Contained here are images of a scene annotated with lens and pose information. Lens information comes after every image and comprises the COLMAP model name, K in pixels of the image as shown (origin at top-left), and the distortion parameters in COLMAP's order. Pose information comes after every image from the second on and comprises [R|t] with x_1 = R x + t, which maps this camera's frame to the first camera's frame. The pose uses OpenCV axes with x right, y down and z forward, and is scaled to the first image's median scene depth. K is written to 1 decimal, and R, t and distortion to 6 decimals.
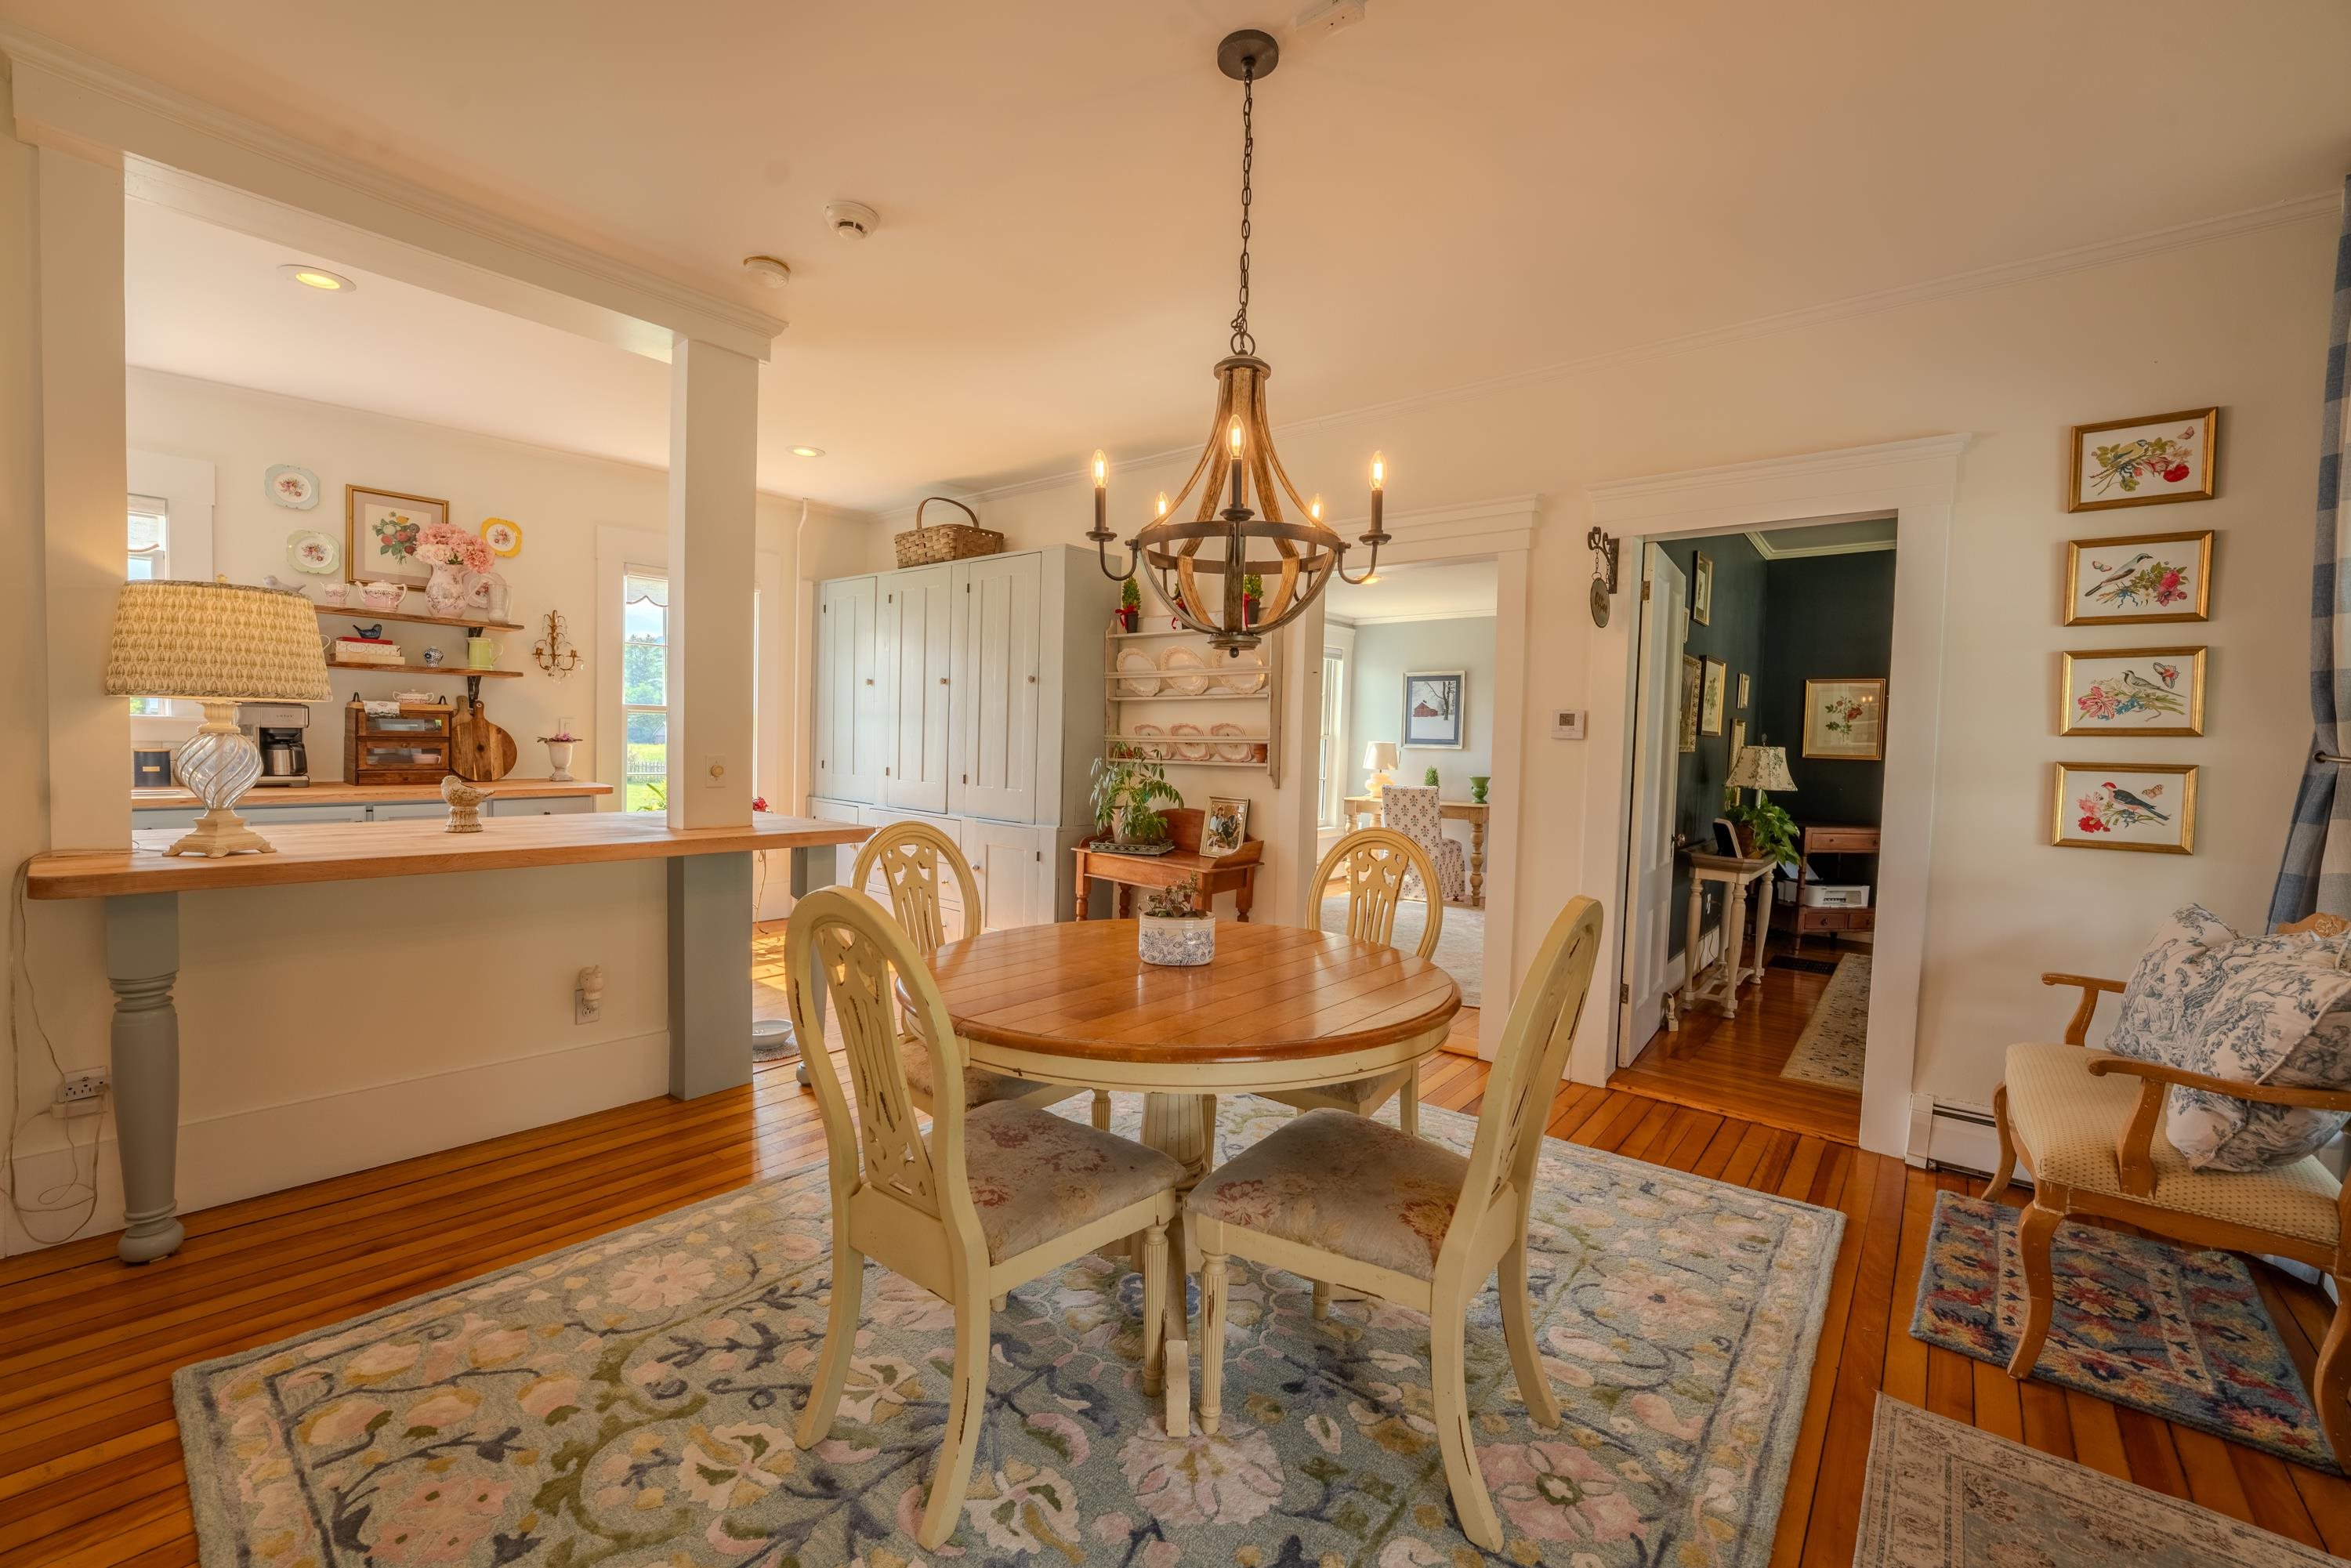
lens RADIAL K [[964.6, 0, 1165.1], [0, 964.6, 773.4], [0, 0, 1]] dist [-0.026344, 0.003185]
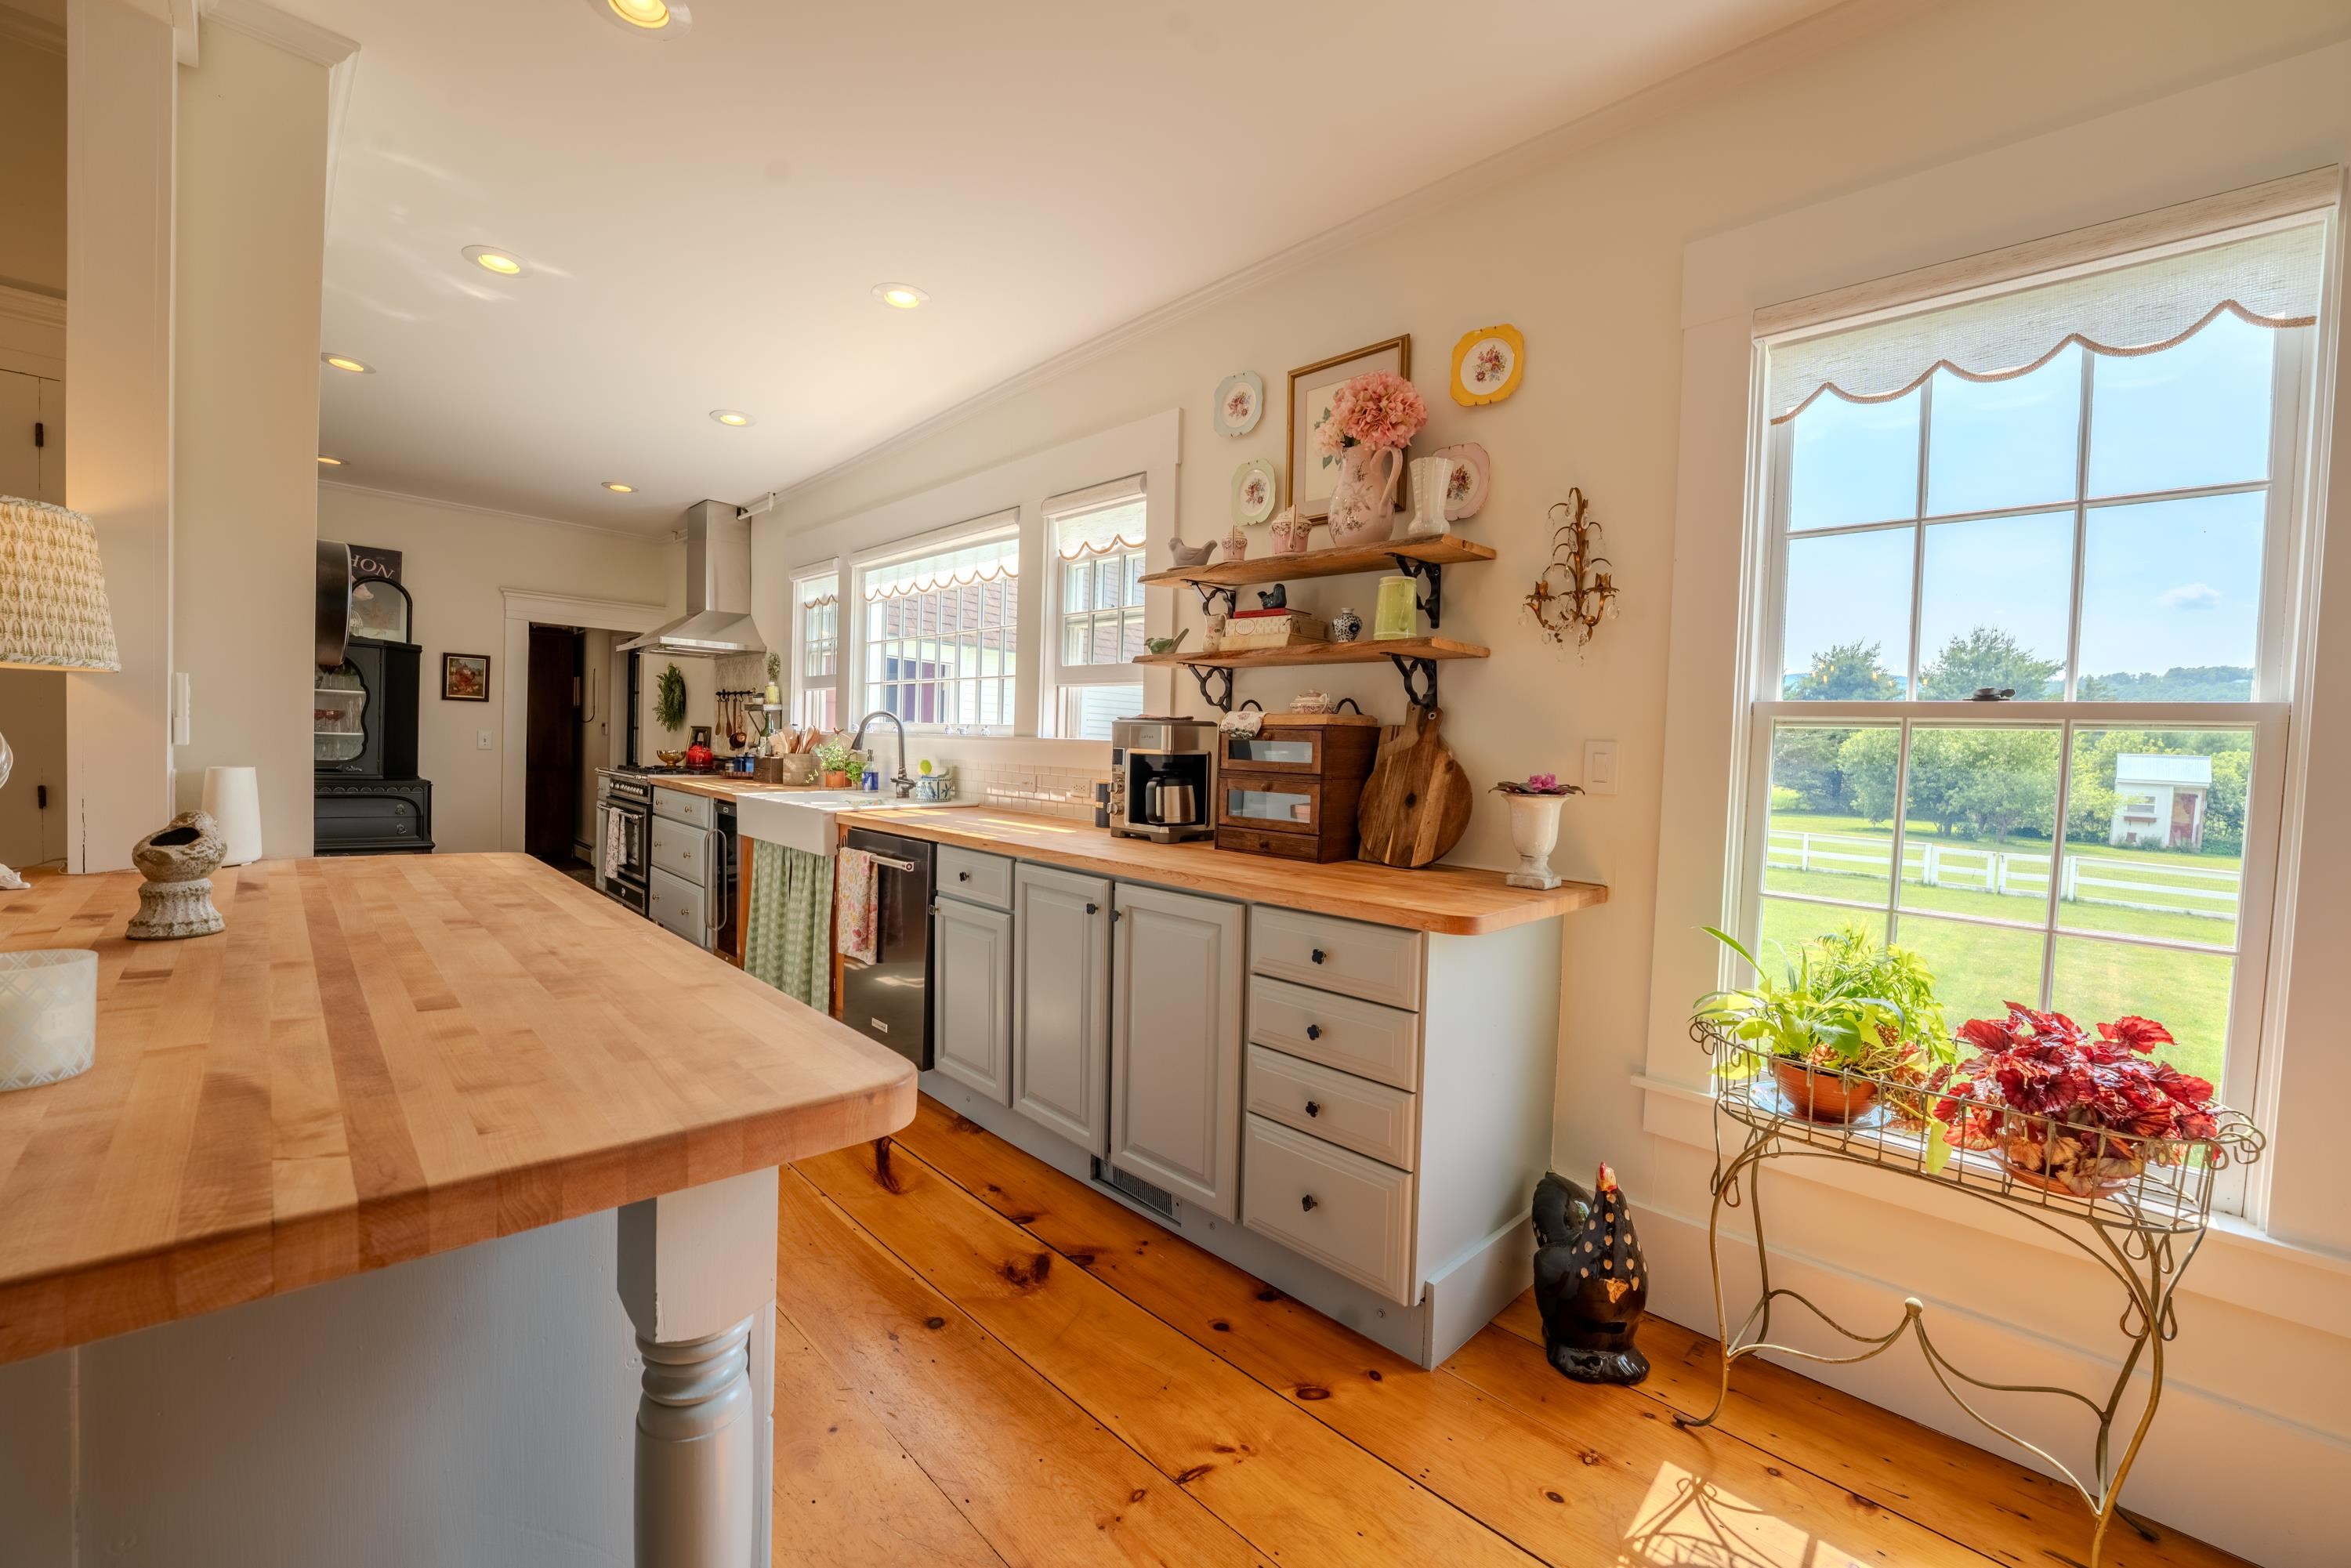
lens RADIAL K [[964.6, 0, 1175.1], [0, 964.6, 780.6], [0, 0, 1]] dist [-0.026344, 0.003185]
pose [[-0.119110, 0.002877, -0.992877, -0.530396], [-0.077380, 0.996927, 0.012171, -0.087995], [0.989861, 0.078279, -0.118521, 2.449758]]
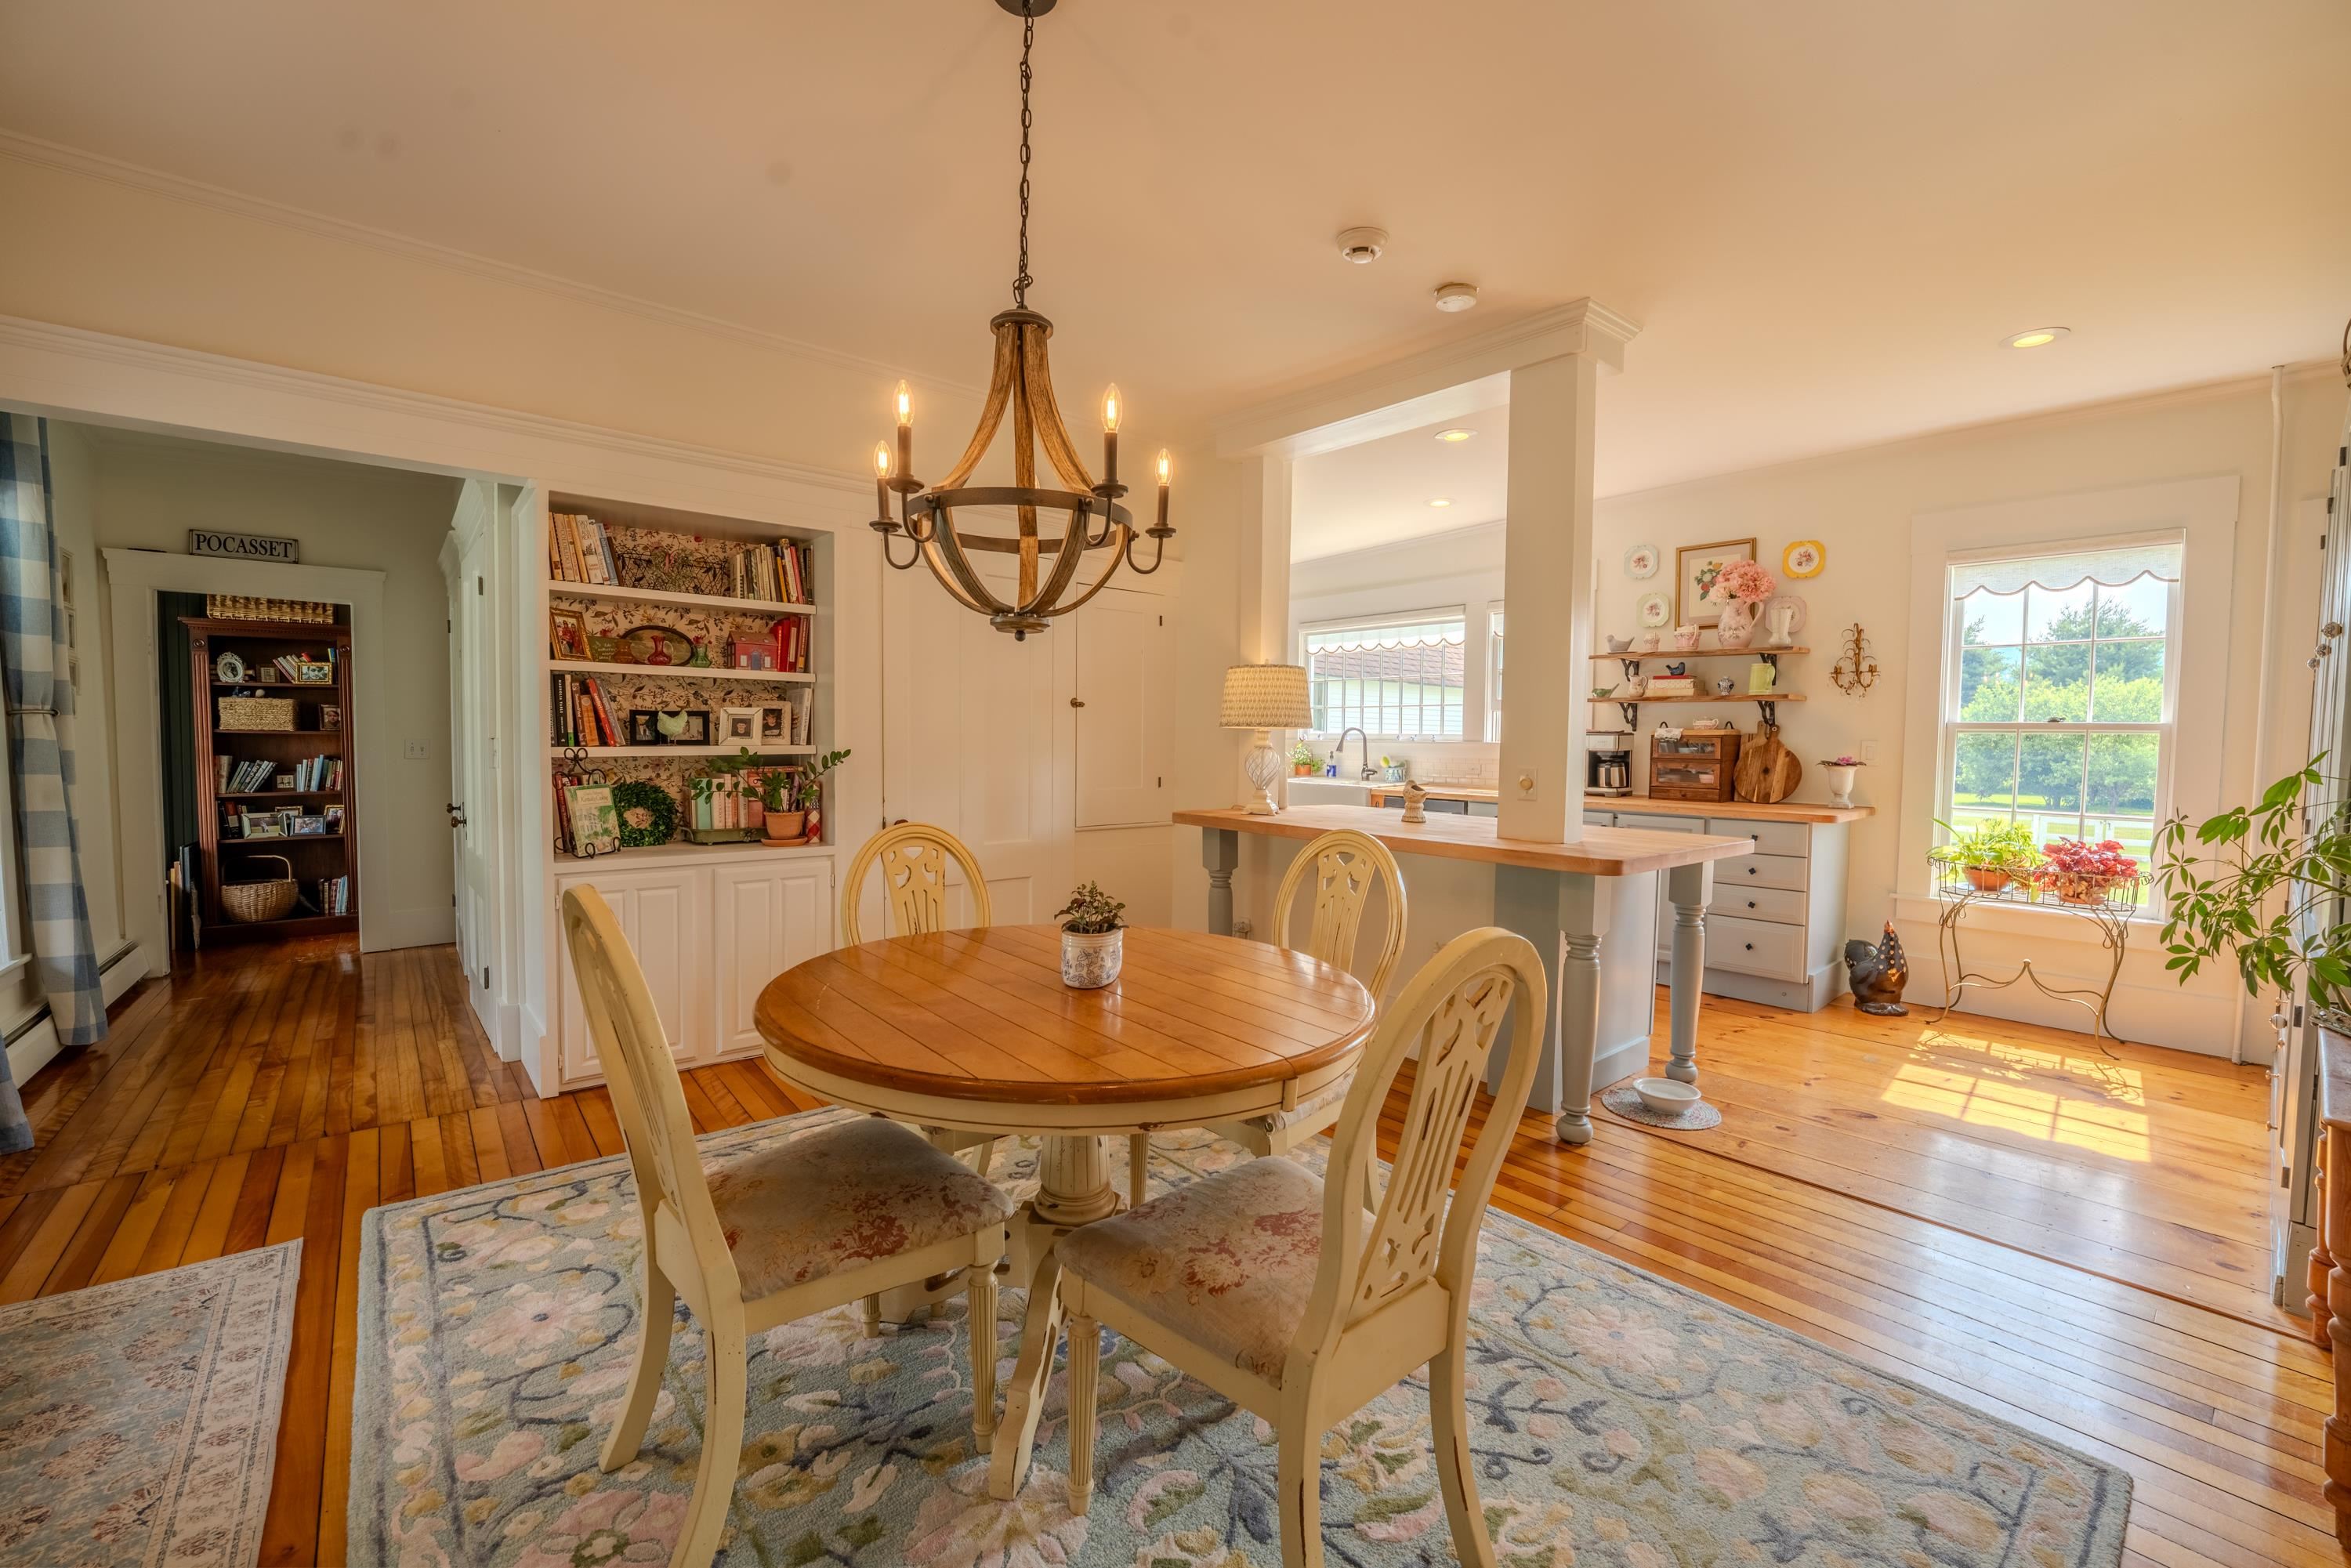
lens RADIAL K [[964.6, 0, 1174.8], [0, 964.6, 783.0], [0, 0, 1]] dist [-0.026344, 0.003185]
pose [[-0.187353, 0.016531, -0.982154, 1.067502], [-0.055264, 0.998097, 0.027342, -0.017984], [0.980737, 0.059400, -0.186083, 1.488148]]
